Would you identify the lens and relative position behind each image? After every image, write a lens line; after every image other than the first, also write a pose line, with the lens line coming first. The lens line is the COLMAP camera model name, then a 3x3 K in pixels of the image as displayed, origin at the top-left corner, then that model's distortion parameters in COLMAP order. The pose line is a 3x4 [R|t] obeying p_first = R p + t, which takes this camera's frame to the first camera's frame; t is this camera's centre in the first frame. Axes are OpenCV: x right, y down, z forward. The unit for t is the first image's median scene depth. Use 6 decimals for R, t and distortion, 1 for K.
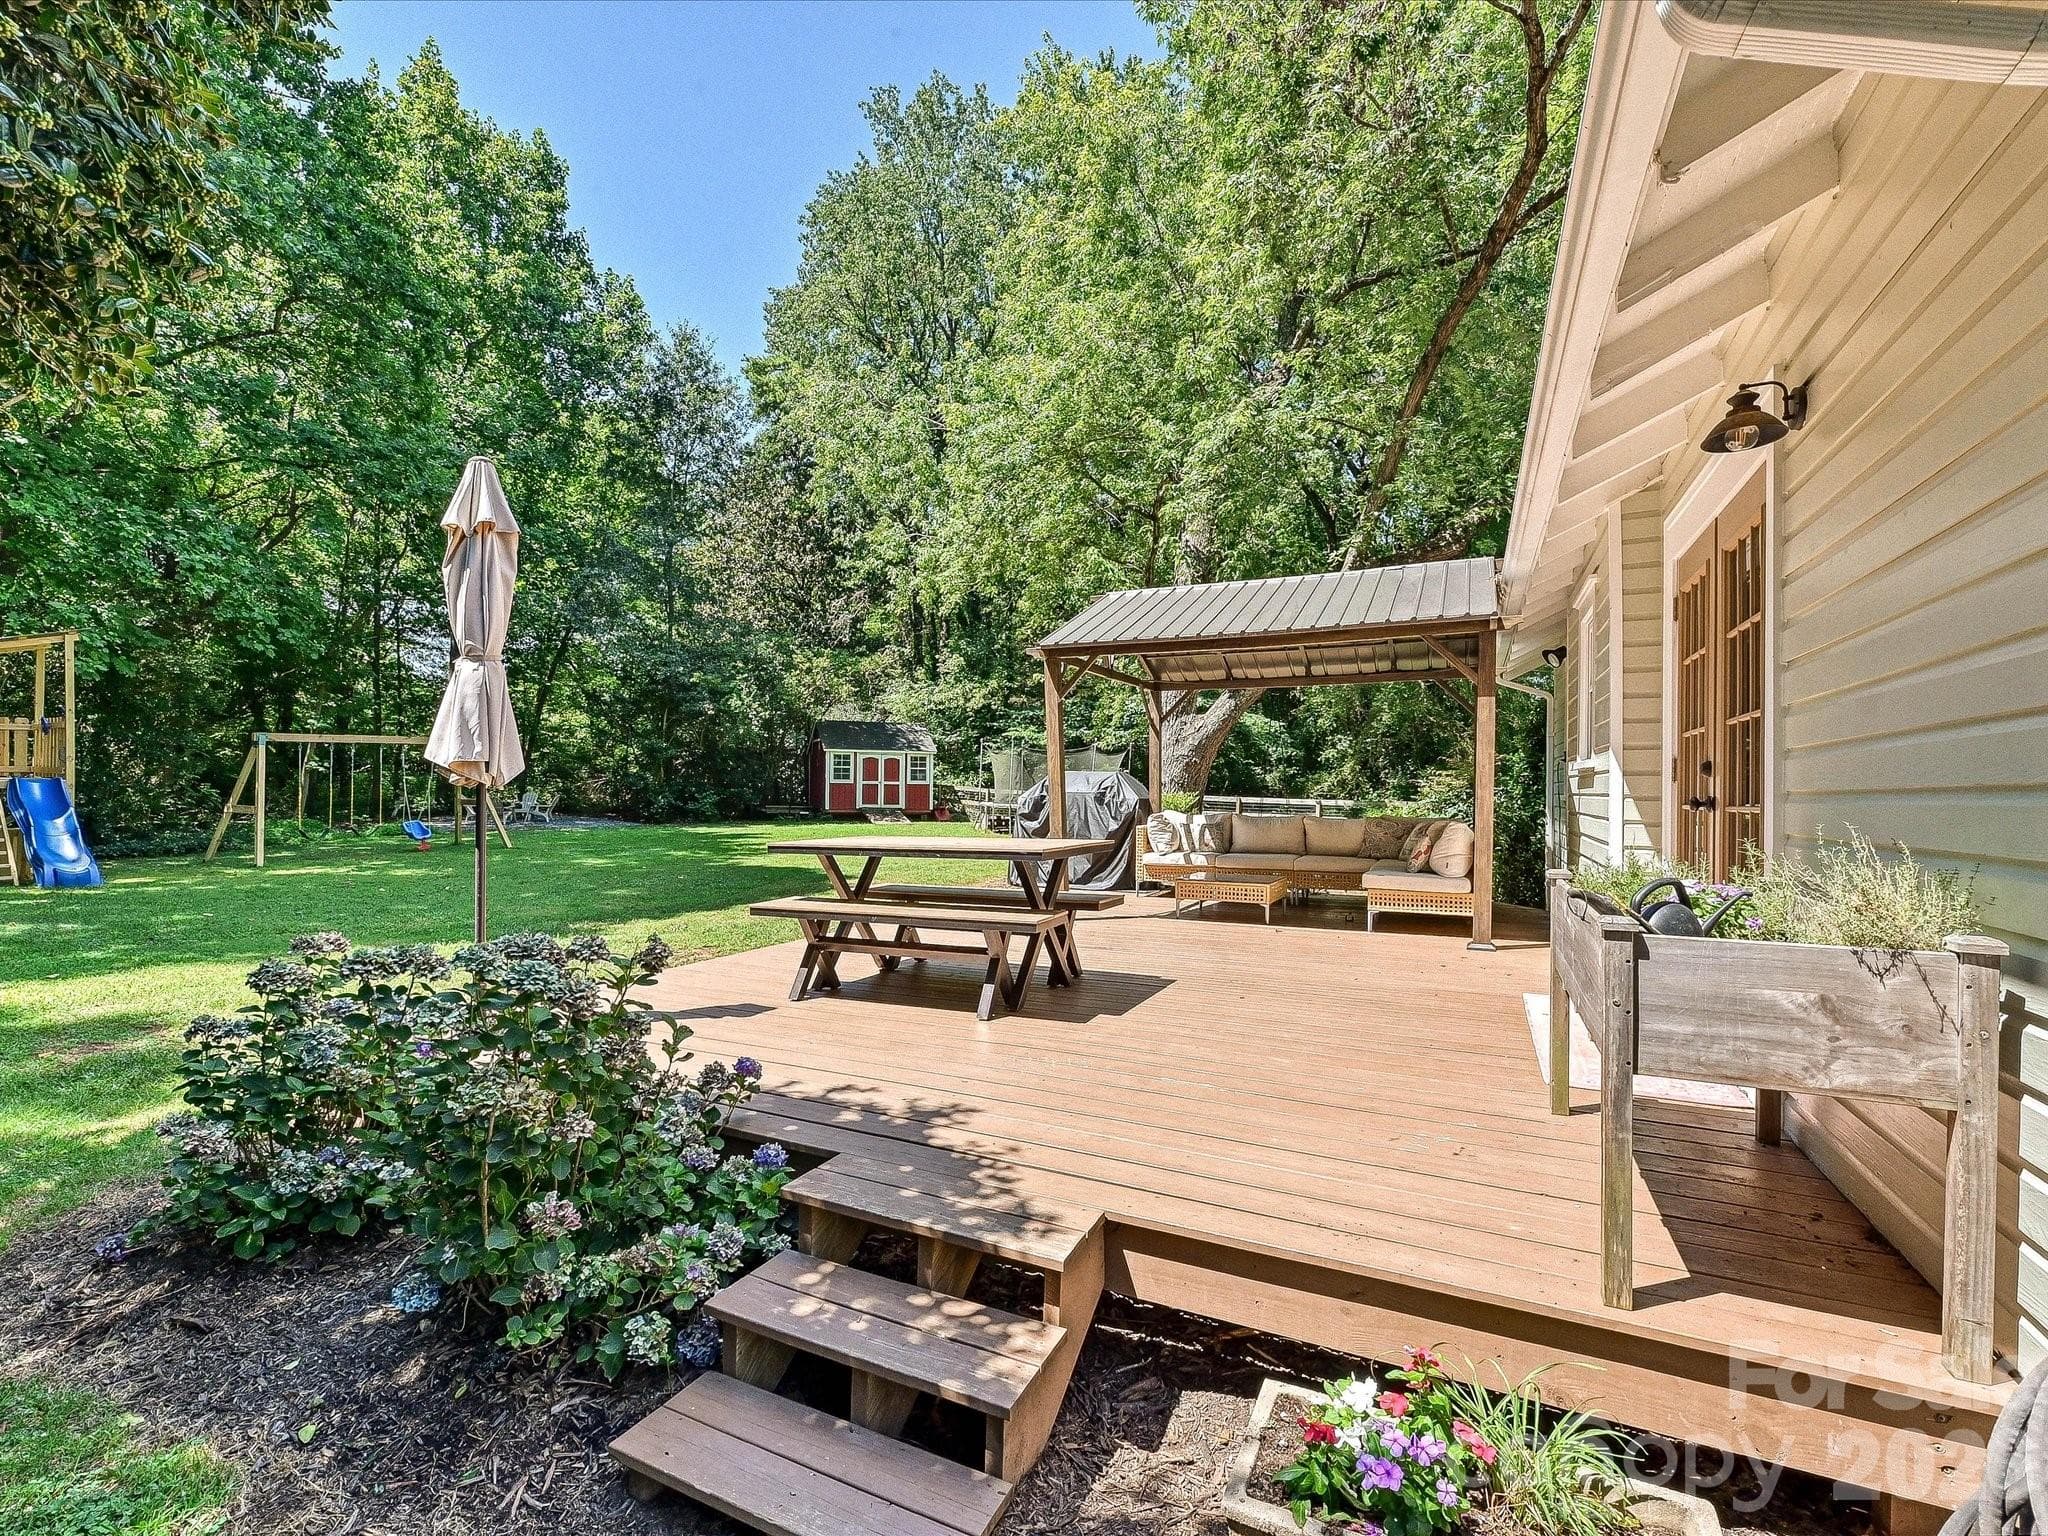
lens RADIAL K [[799.6, 0, 1024.0], [0, 799.6, 768.0], [0, 0, 1]] dist [0.001607, 0.000085]
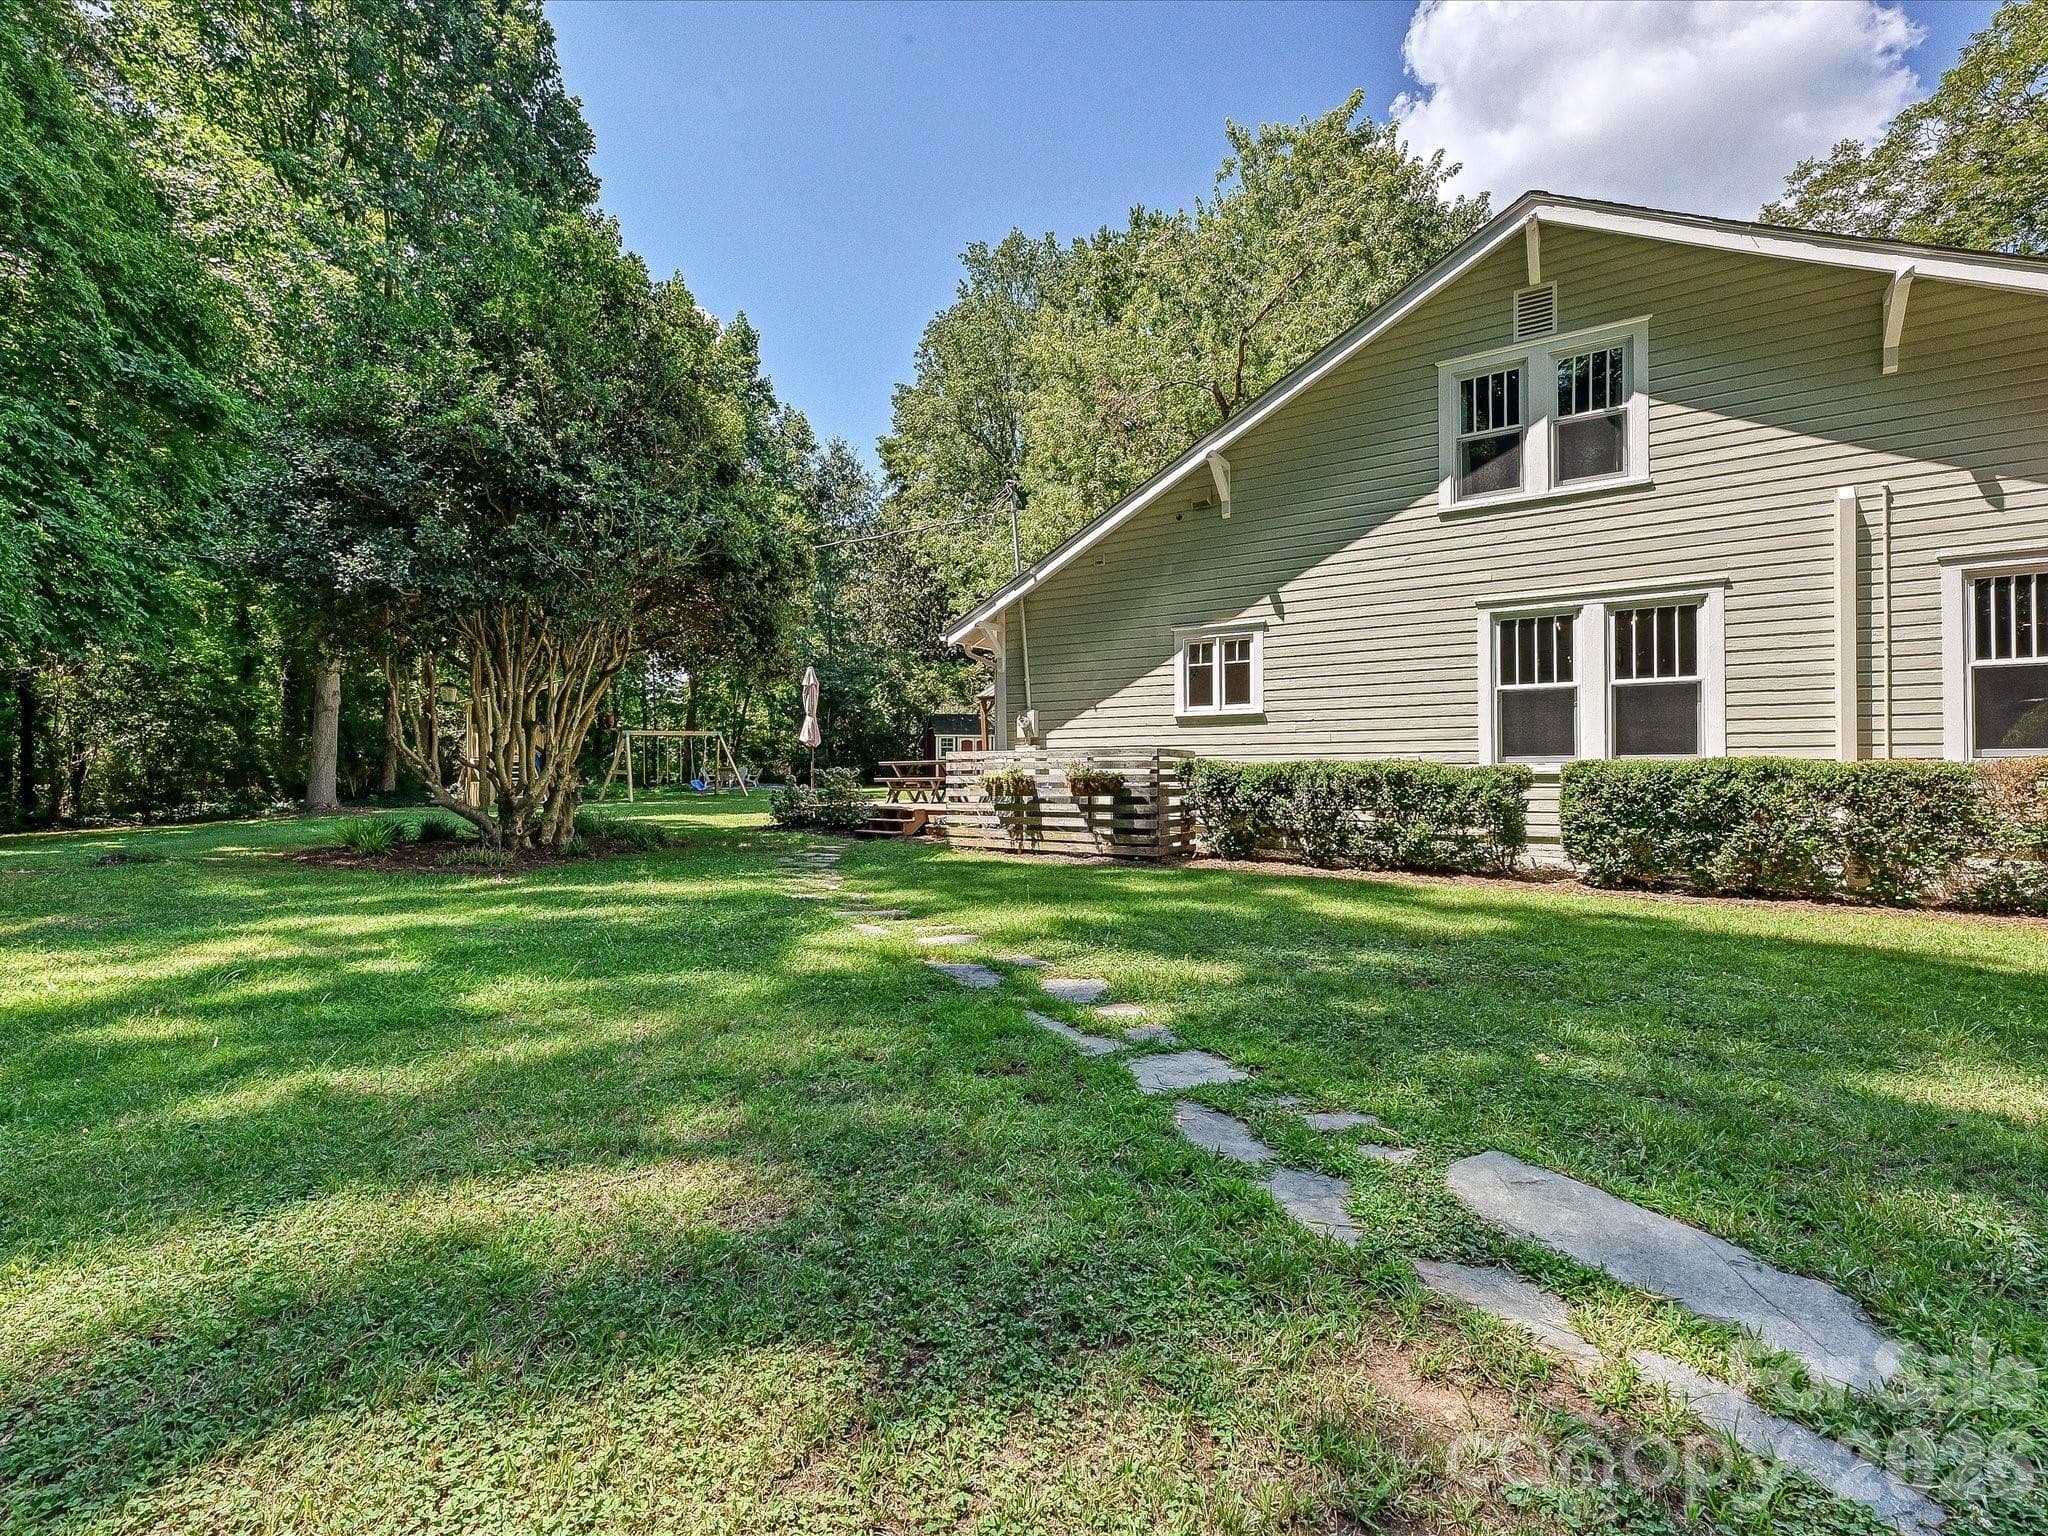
lens RADIAL K [[941.4, 0, 1024.6], [0, 941.4, 758.3], [0, 0, 1]] dist [0.000607, 0.000028]
pose [[0.980874, -0.012221, -0.194259, 0.221659], [0.013122, 0.999908, 0.003355, 0.014067], [0.194200, -0.005840, 0.980945, -0.581483]]
